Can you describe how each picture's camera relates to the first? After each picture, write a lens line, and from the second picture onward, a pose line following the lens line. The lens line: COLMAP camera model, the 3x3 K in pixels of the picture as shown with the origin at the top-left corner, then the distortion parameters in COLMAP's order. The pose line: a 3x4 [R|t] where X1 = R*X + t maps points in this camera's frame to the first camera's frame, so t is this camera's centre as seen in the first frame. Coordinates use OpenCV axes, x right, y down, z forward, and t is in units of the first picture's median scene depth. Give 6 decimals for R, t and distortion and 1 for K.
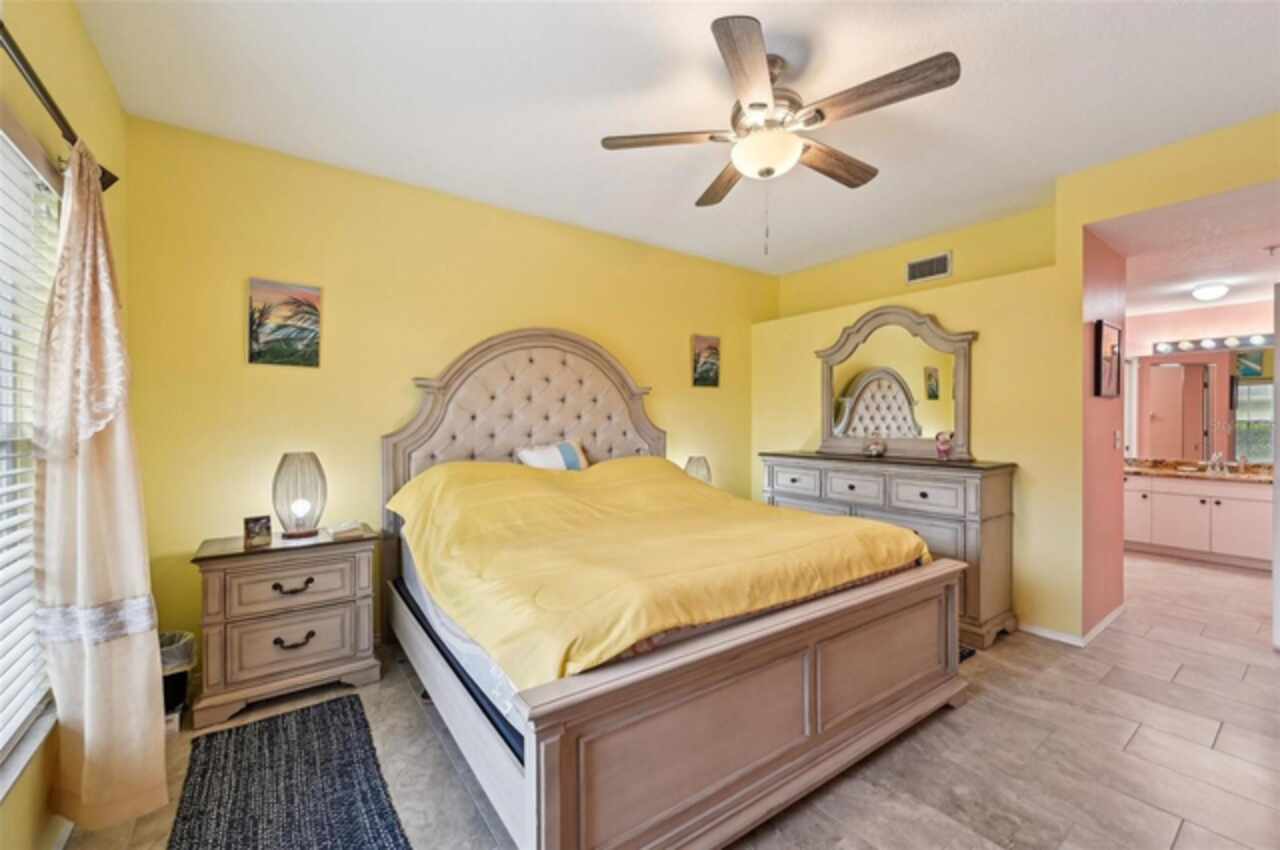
lens RADIAL K [[517.5, 0, 638.3], [0, 517.5, 425.3], [0, 0, 1]] dist [0.000126, -0.000189]
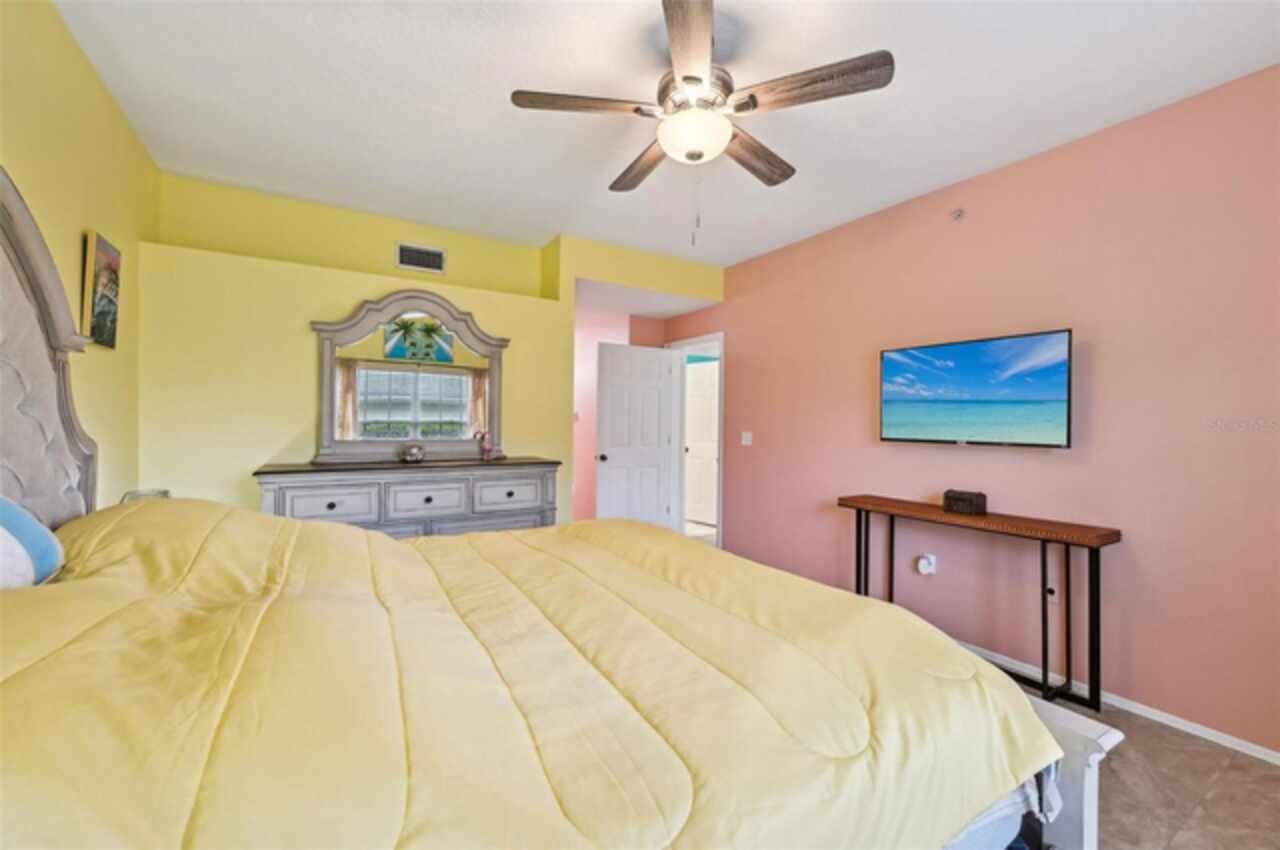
lens RADIAL K [[517.5, 0, 638.3], [0, 517.5, 425.3], [0, 0, 1]] dist [0.000126, -0.000189]
pose [[0.090359, -0.003495, 0.995903, -0.331026], [0.002753, 0.999991, 0.003260, -0.001601], [-0.995905, 0.002447, 0.090367, 0.505431]]
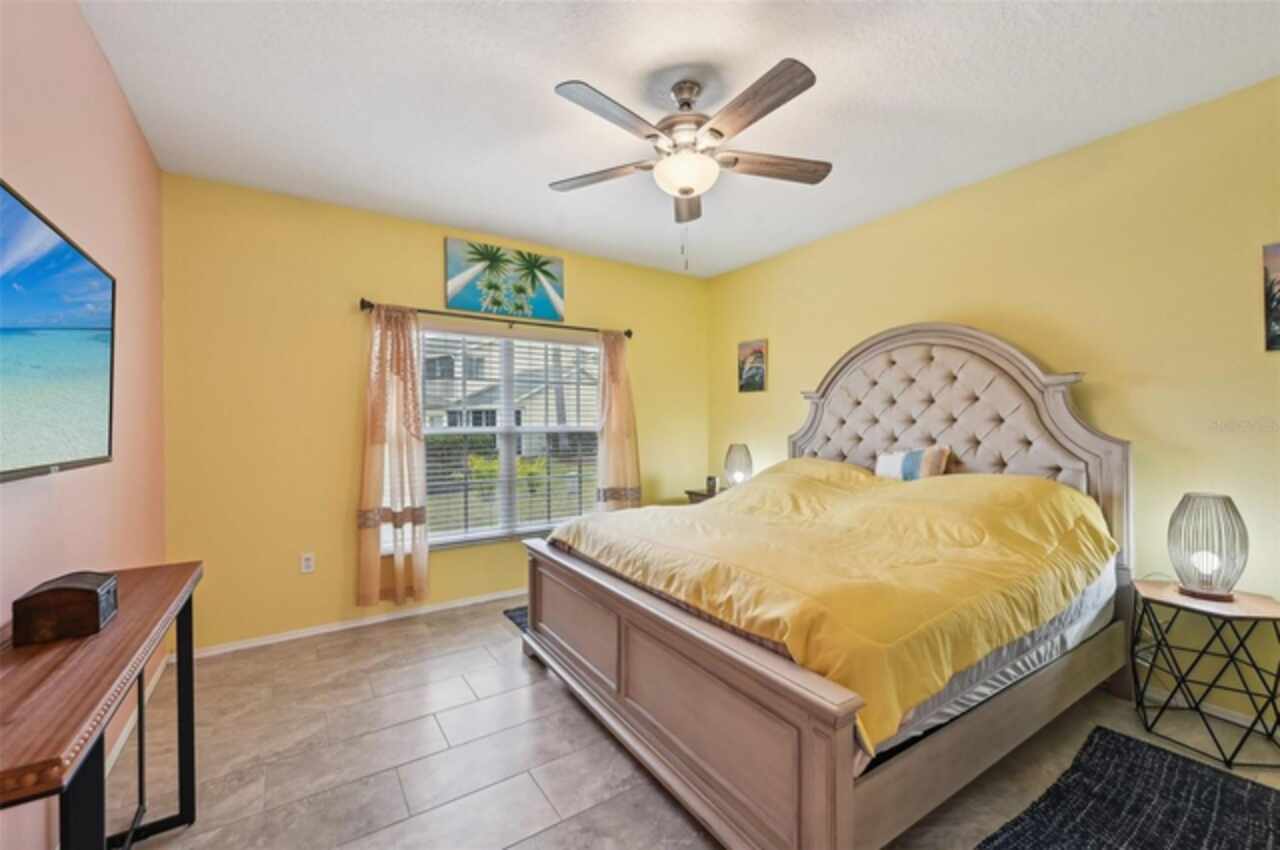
lens RADIAL K [[517.5, 0, 638.3], [0, 517.5, 425.3], [0, 0, 1]] dist [0.000126, -0.000189]
pose [[-0.042054, 0.002062, -0.999113, 1.250391], [-0.005258, 0.999984, 0.002285, -0.012154], [0.999101, 0.005349, -0.042043, 0.900302]]
